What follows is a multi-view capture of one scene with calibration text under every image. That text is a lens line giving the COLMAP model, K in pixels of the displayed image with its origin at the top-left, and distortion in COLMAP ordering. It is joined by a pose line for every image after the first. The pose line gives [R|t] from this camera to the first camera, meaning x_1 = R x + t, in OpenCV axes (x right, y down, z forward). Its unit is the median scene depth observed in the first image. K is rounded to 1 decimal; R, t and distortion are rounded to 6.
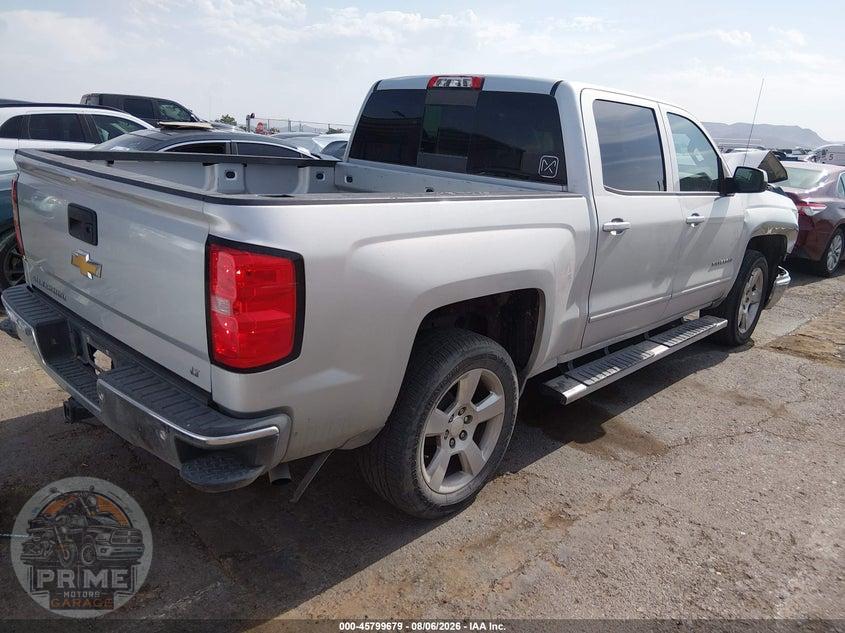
lens RADIAL K [[631.9, 0, 422.5], [0, 631.9, 316.5], [0, 0, 1]] dist [0.102661, -0.162345]
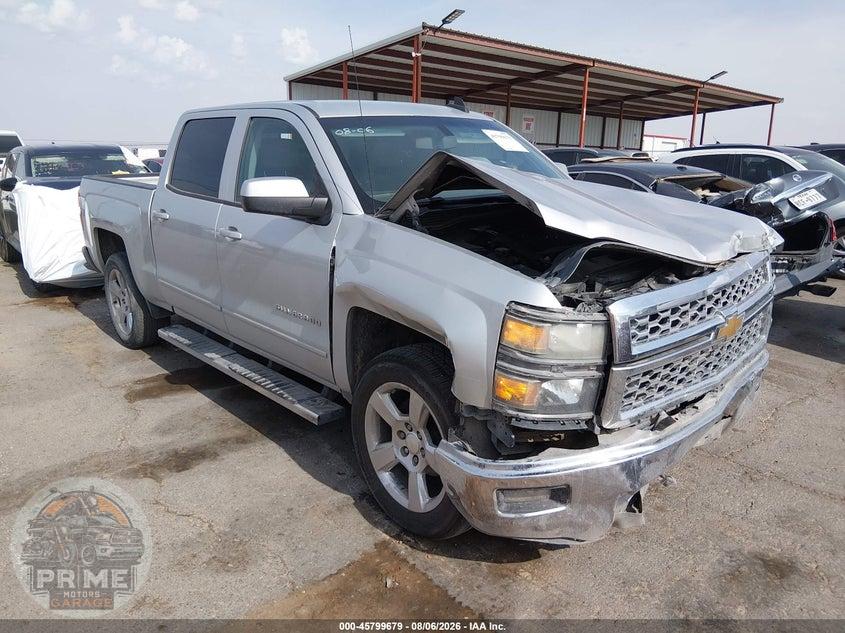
lens RADIAL K [[632.3, 0, 422.5], [0, 632.3, 316.5], [0, 0, 1]] dist [0.119190, -0.207054]
pose [[-0.085689, 0.191851, -0.977676, 1.519264], [-0.282508, 0.936332, 0.208499, -0.356213], [0.955430, 0.294067, -0.026034, 1.537907]]
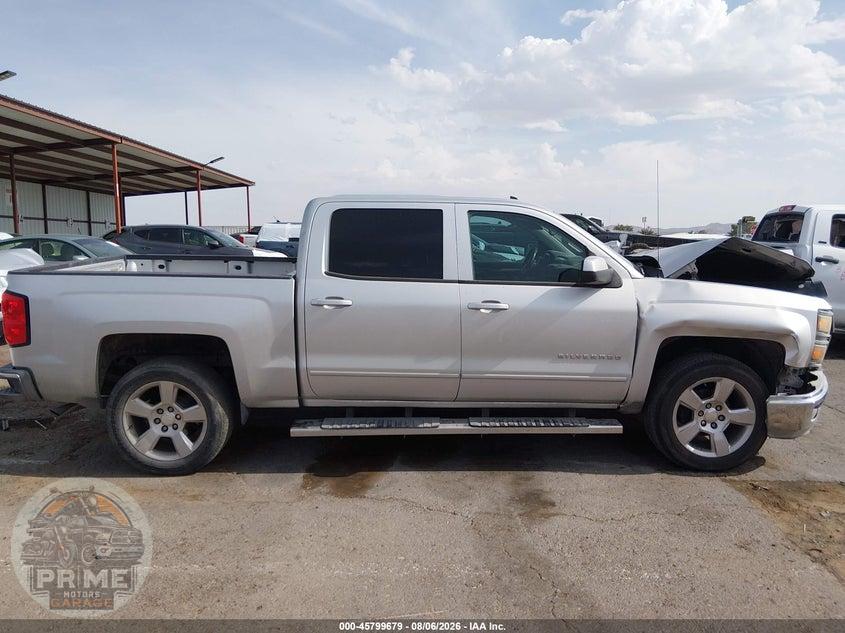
lens RADIAL K [[631.9, 0, 422.5], [0, 631.9, 316.5], [0, 0, 1]] dist [0.102661, -0.162345]
pose [[0.687018, 0.044407, -0.725282, 1.298592], [-0.161795, 0.982422, -0.093109, -0.023764], [0.708399, 0.181315, 0.682126, 0.252972]]
